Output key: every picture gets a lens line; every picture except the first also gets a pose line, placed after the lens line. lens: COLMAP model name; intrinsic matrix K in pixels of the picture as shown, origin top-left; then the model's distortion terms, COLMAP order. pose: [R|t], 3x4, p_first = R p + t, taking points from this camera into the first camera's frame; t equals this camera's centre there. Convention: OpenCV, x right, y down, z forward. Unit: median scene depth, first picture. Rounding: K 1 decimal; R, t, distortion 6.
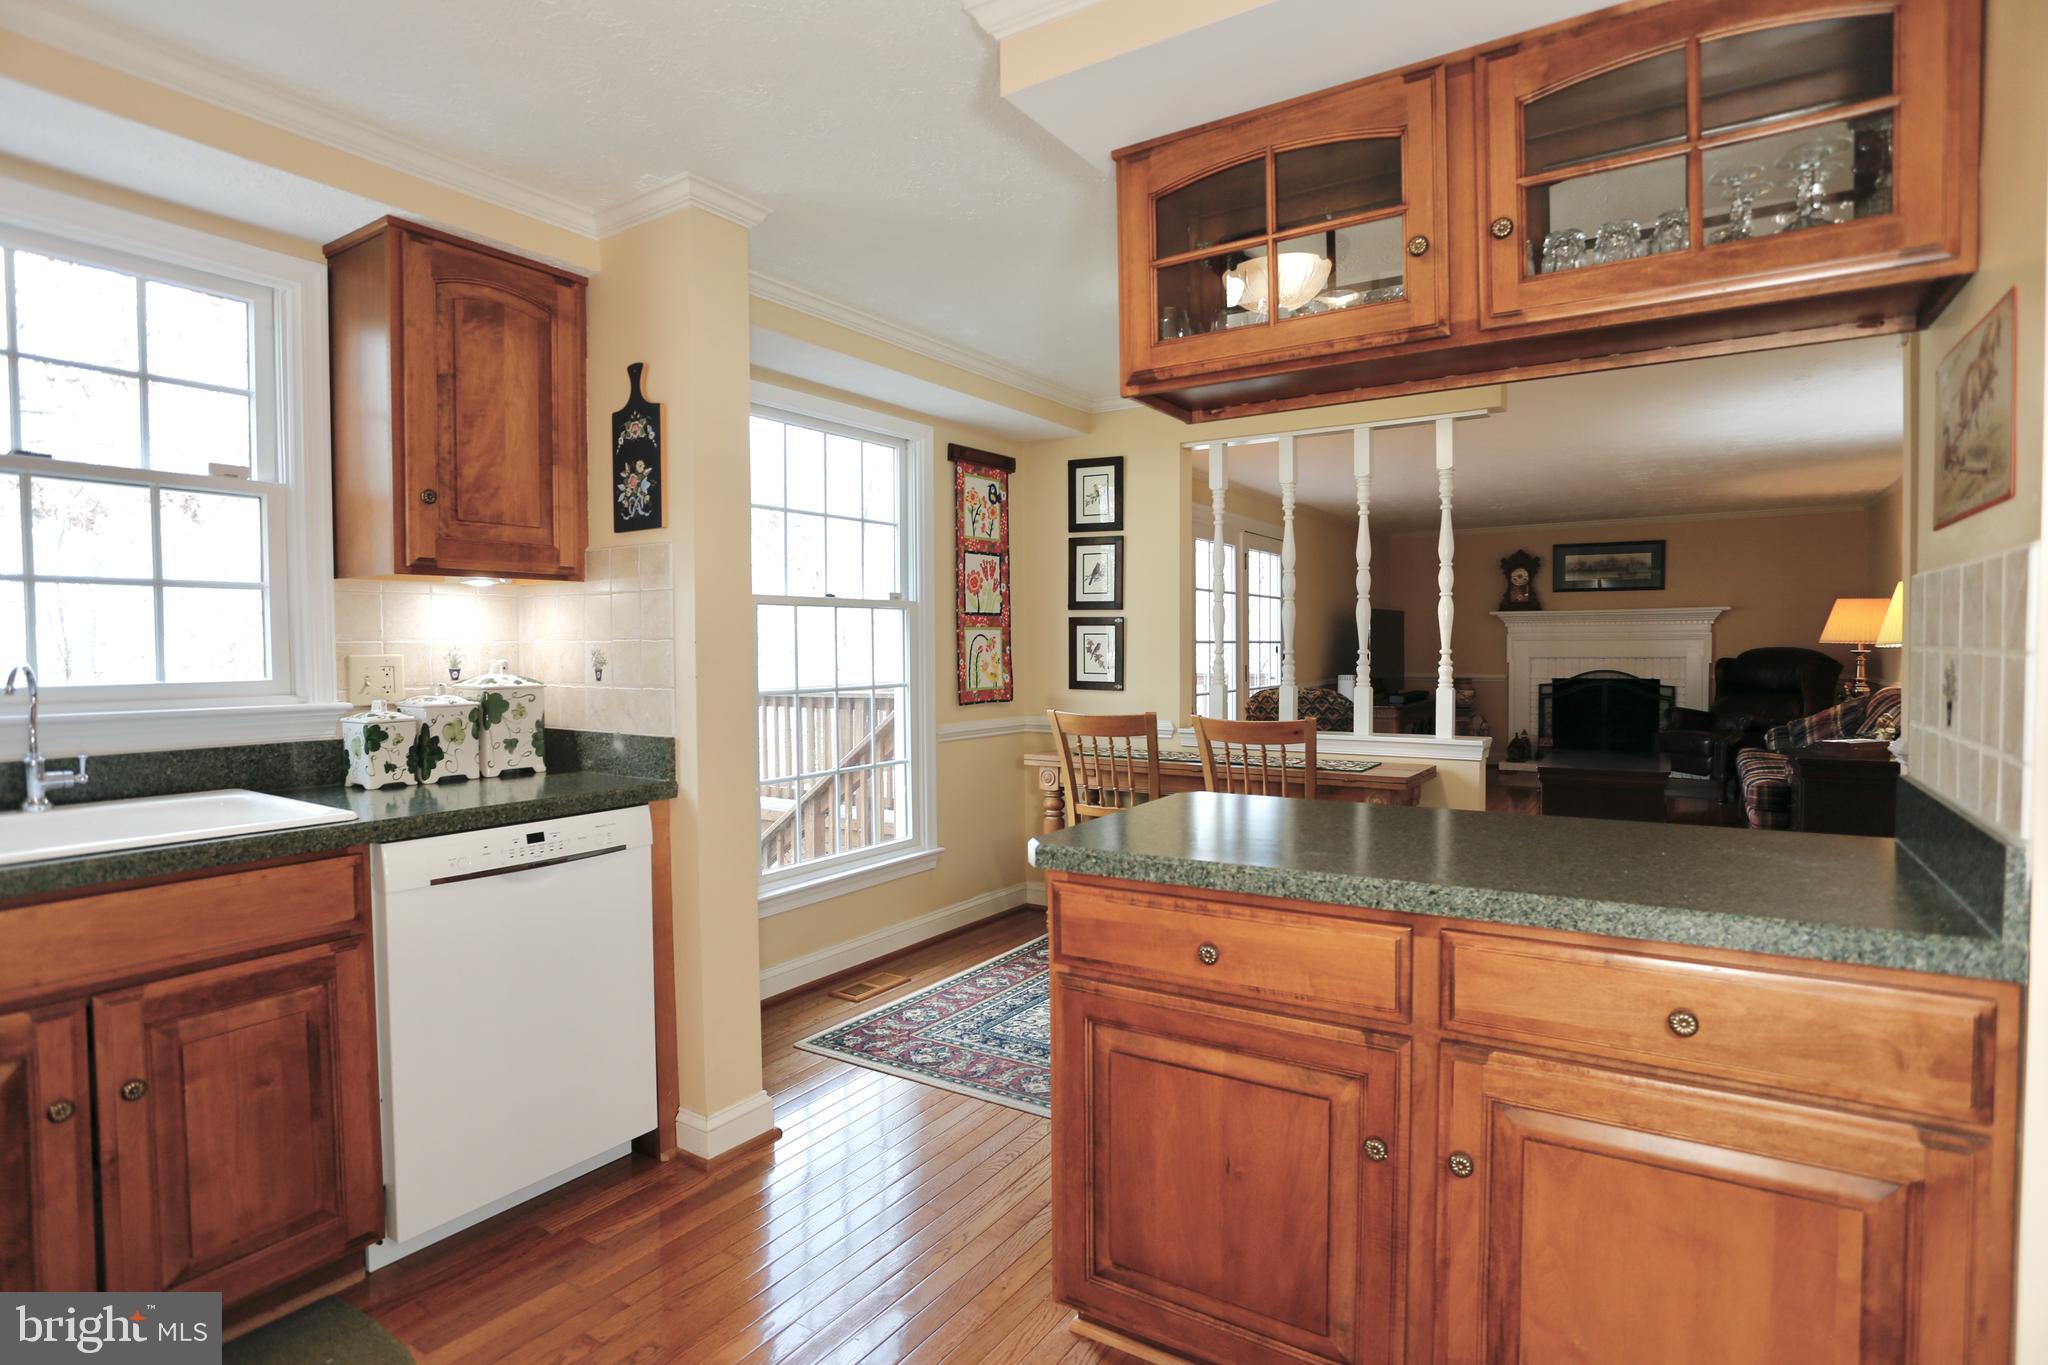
lens RADIAL K [[1069.1, 0, 1042.0], [0, 1069.1, 675.9], [0, 0, 1]] dist [-0.073730, 0.028630]
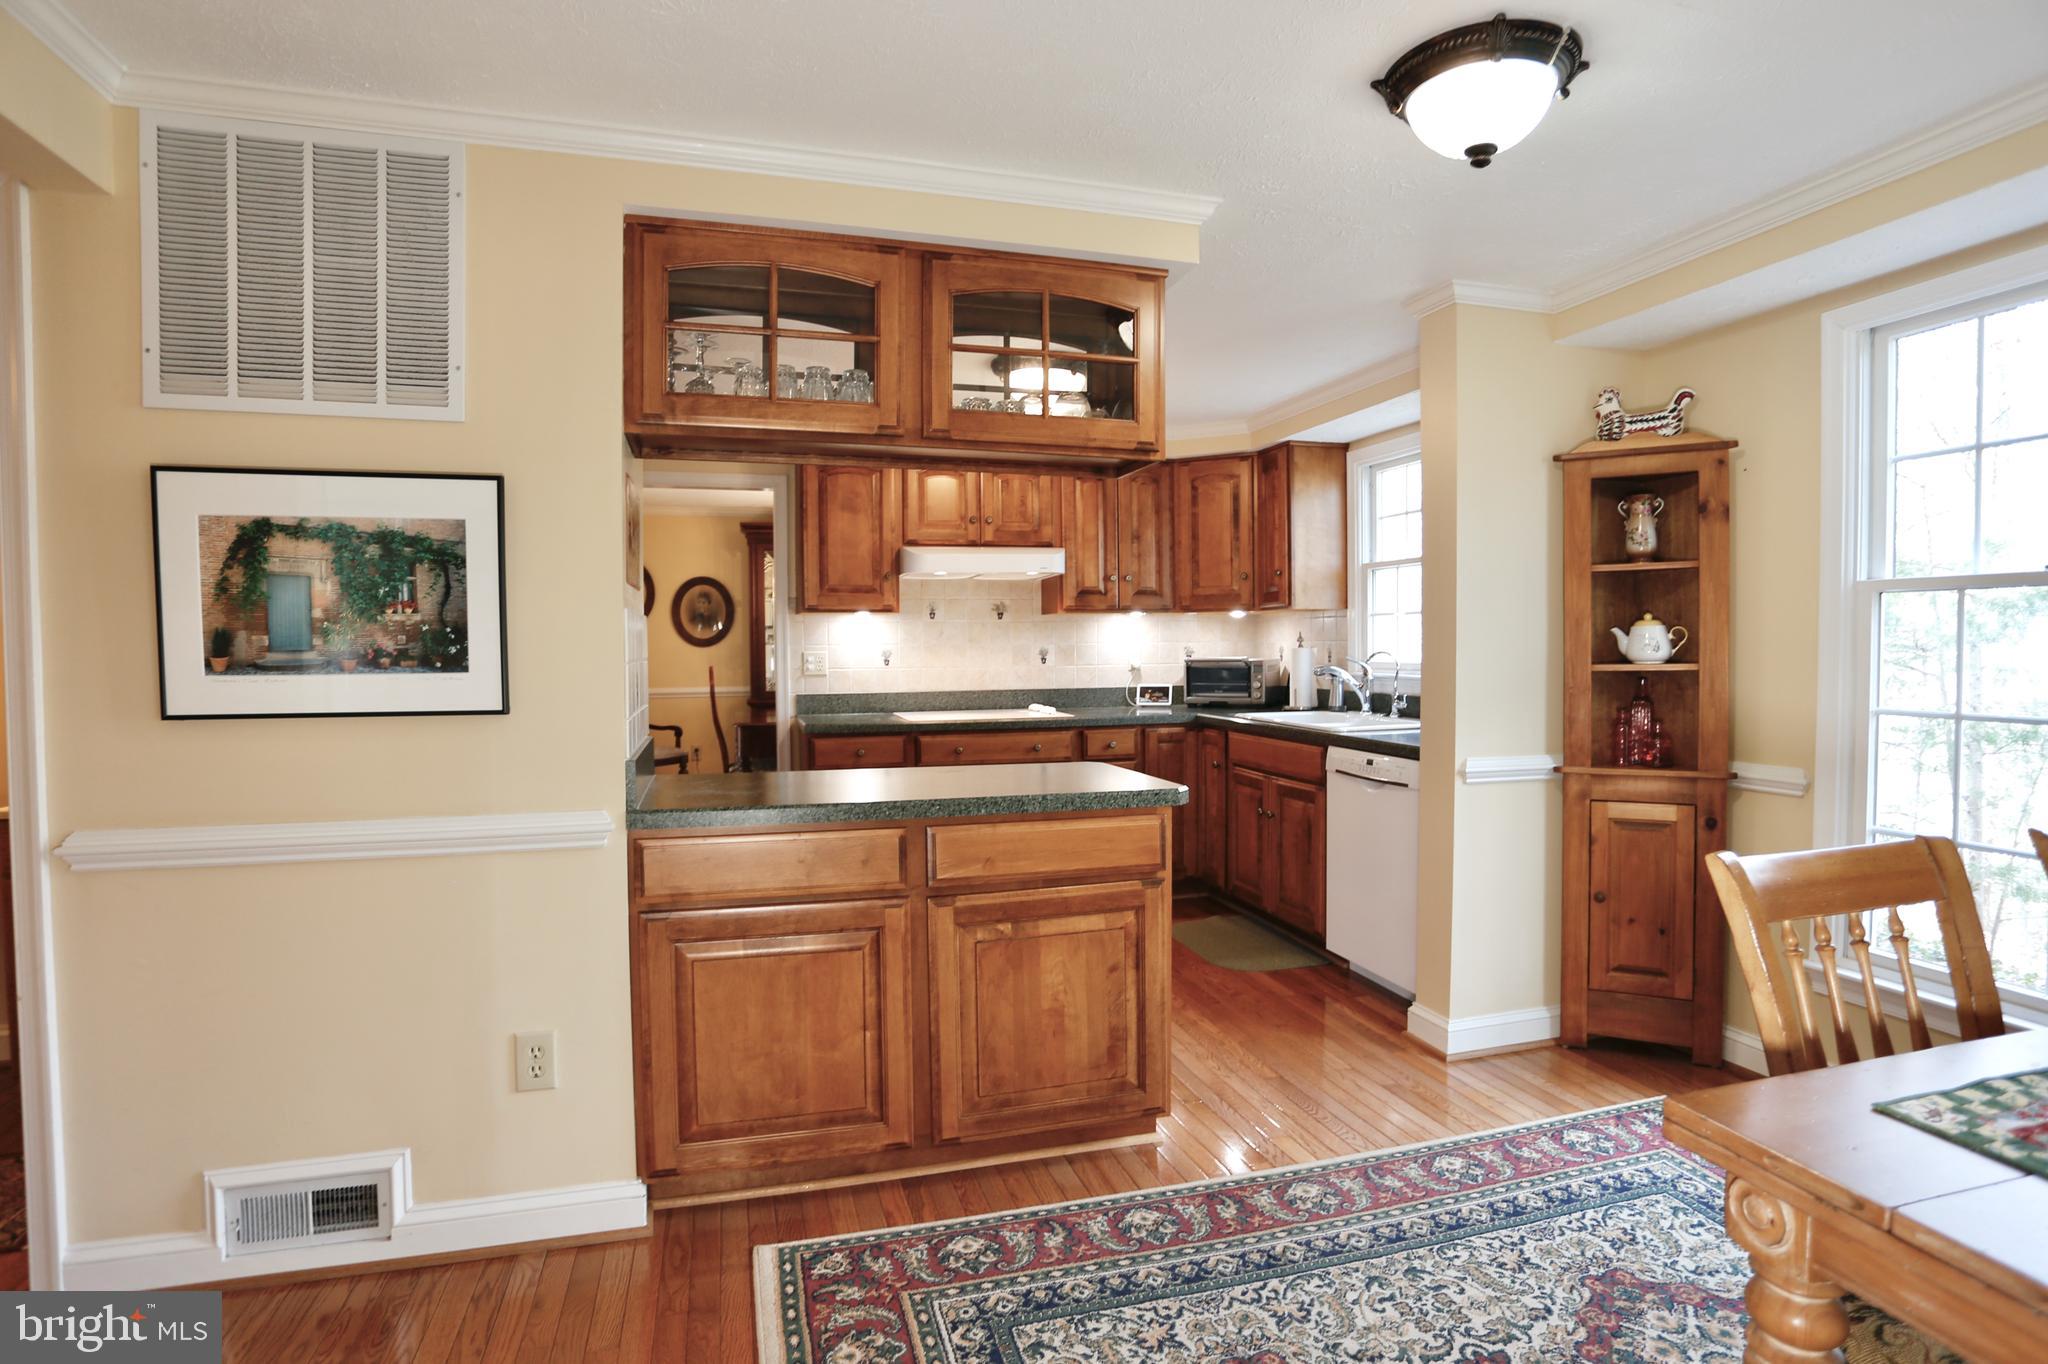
lens RADIAL K [[1024.8, 0, 1016.4], [0, 1024.8, 674.1], [0, 0, 1]] dist [-0.078328, 0.041640]
pose [[-0.671606, 0.034153, -0.740121, 0.964770], [-0.011413, 0.998342, 0.056425, -0.062778], [0.740821, 0.046342, -0.670102, 1.479420]]
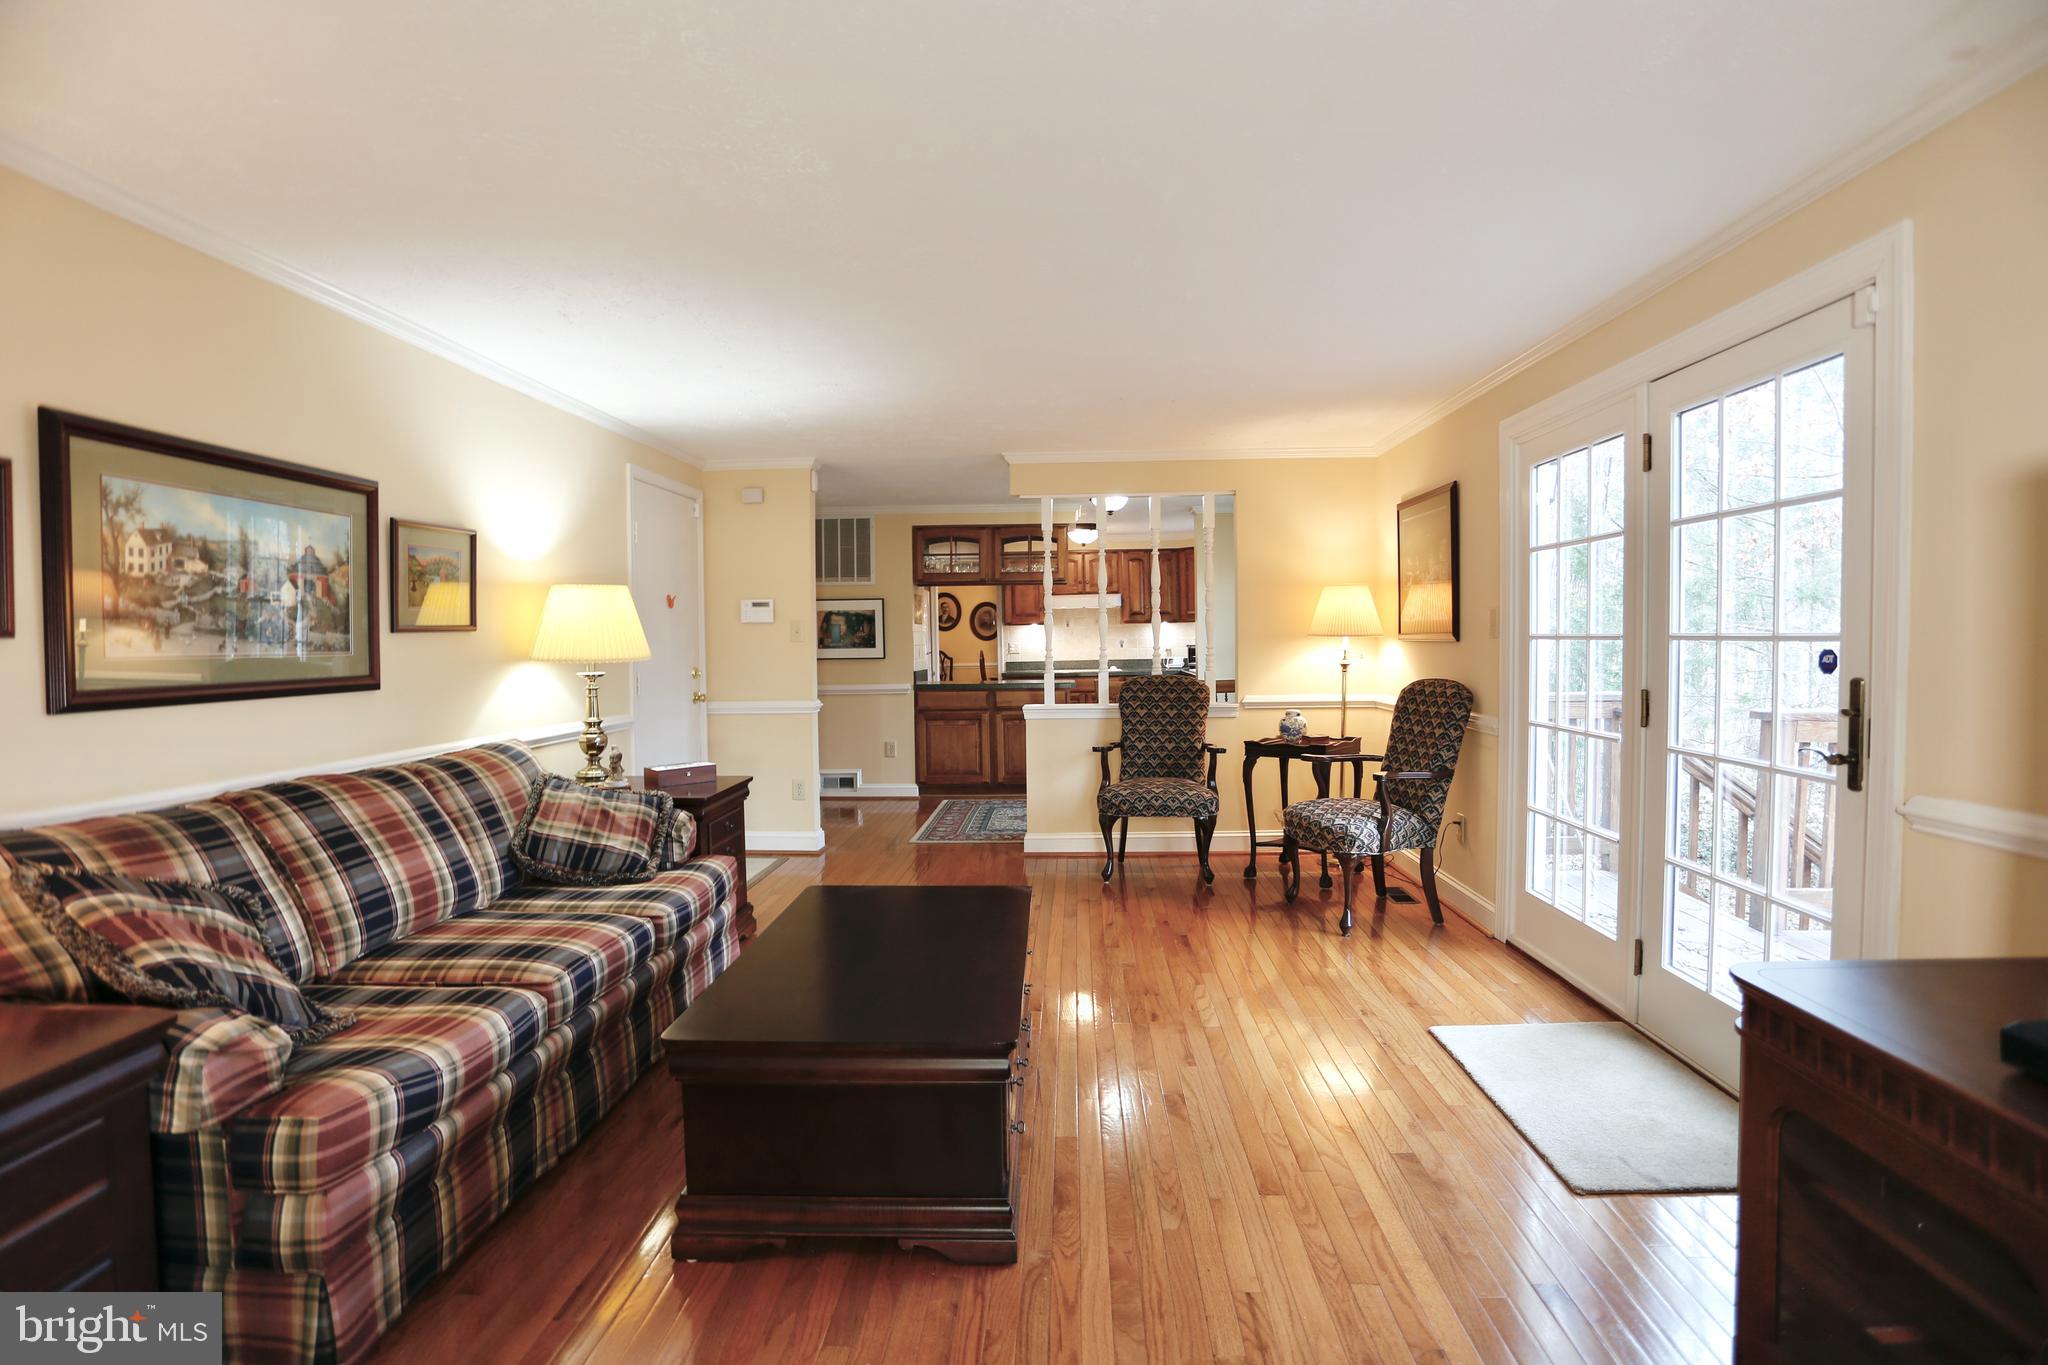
lens RADIAL K [[994.6, 0, 1035.2], [0, 994.6, 677.1], [0, 0, 1]] dist [-0.078841, 0.038532]
pose [[-0.871677, 0.040778, -0.488381, 1.814849], [0.006837, 0.997447, 0.071080, -0.147197], [0.490032, 0.058620, -0.869731, 3.739630]]
